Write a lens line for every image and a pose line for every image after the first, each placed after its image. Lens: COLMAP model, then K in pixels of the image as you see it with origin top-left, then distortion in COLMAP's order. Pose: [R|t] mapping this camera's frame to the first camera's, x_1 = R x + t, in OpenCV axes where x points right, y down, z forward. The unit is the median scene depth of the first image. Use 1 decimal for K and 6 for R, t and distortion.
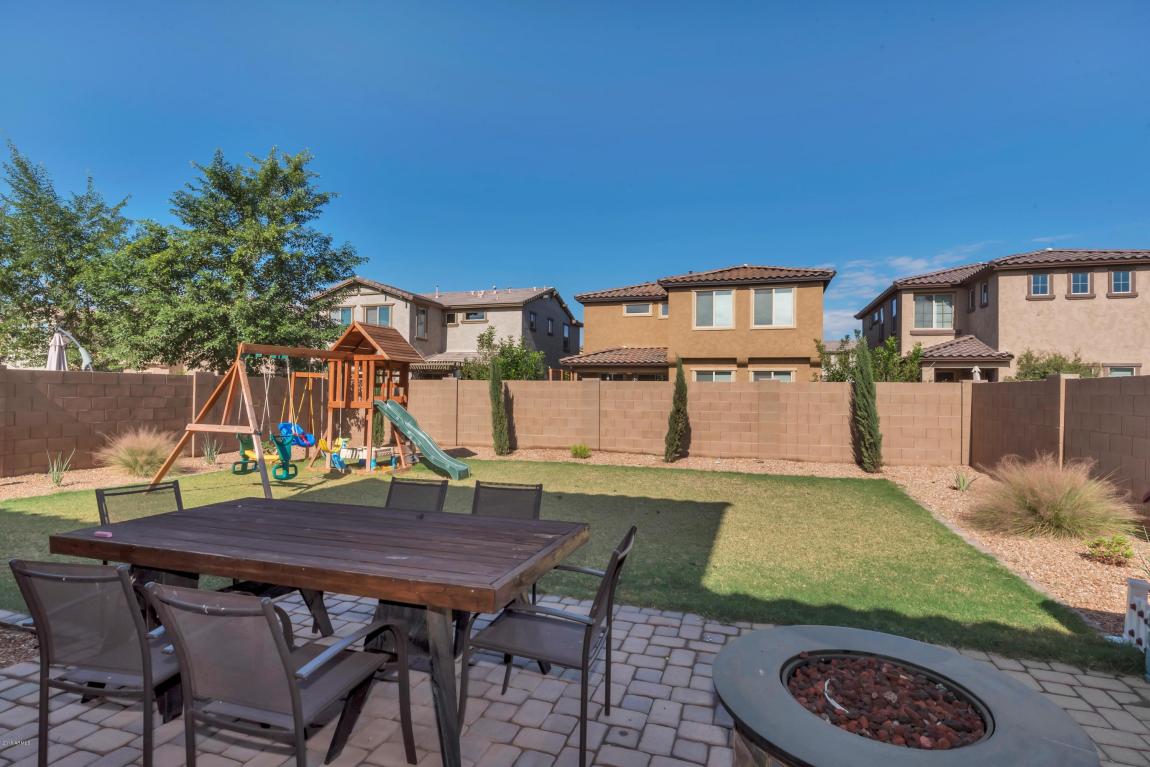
lens RADIAL K [[561.9, 0, 578.4], [0, 561.9, 386.6], [0, 0, 1]] dist [-0.001549, 0.001159]
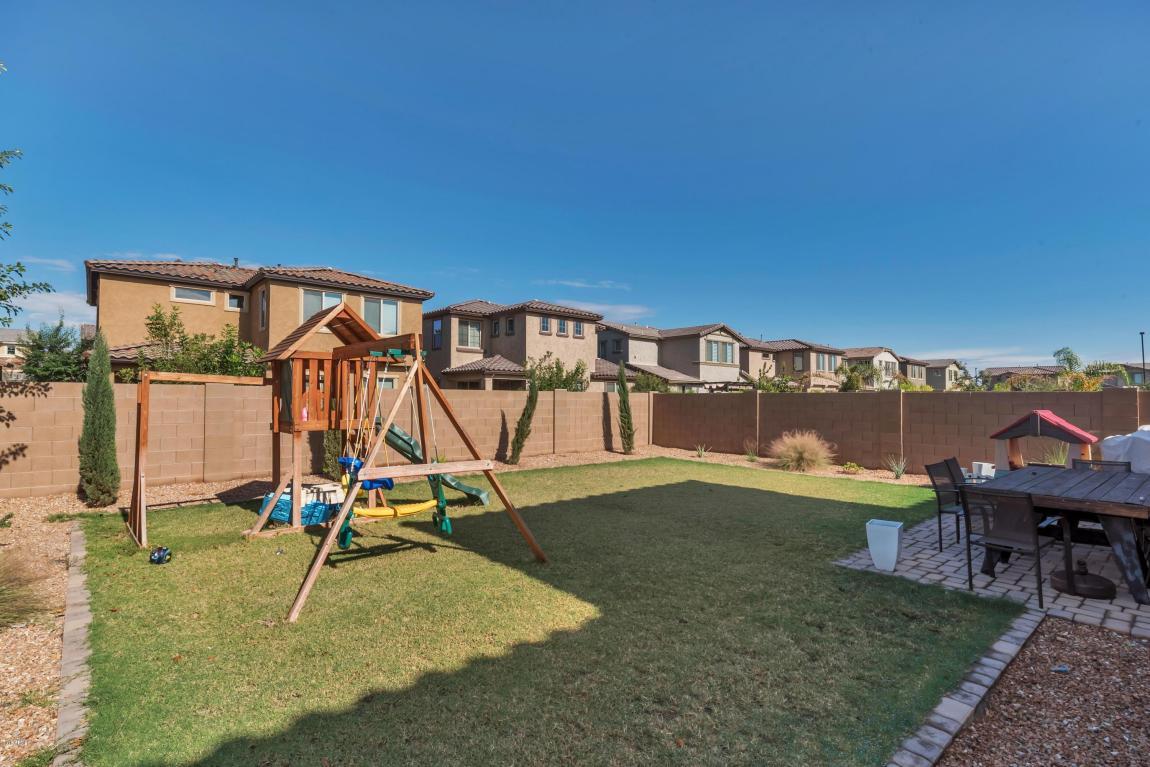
lens RADIAL K [[534.6, 0, 577.0], [0, 534.6, 387.7], [0, 0, 1]] dist [0.001707, 0.000001]
pose [[0.526806, 0.008751, 0.849940, -0.331296], [-0.004131, 0.999962, -0.007735, -0.003625], [-0.849975, 0.000564, 0.526822, 0.181260]]
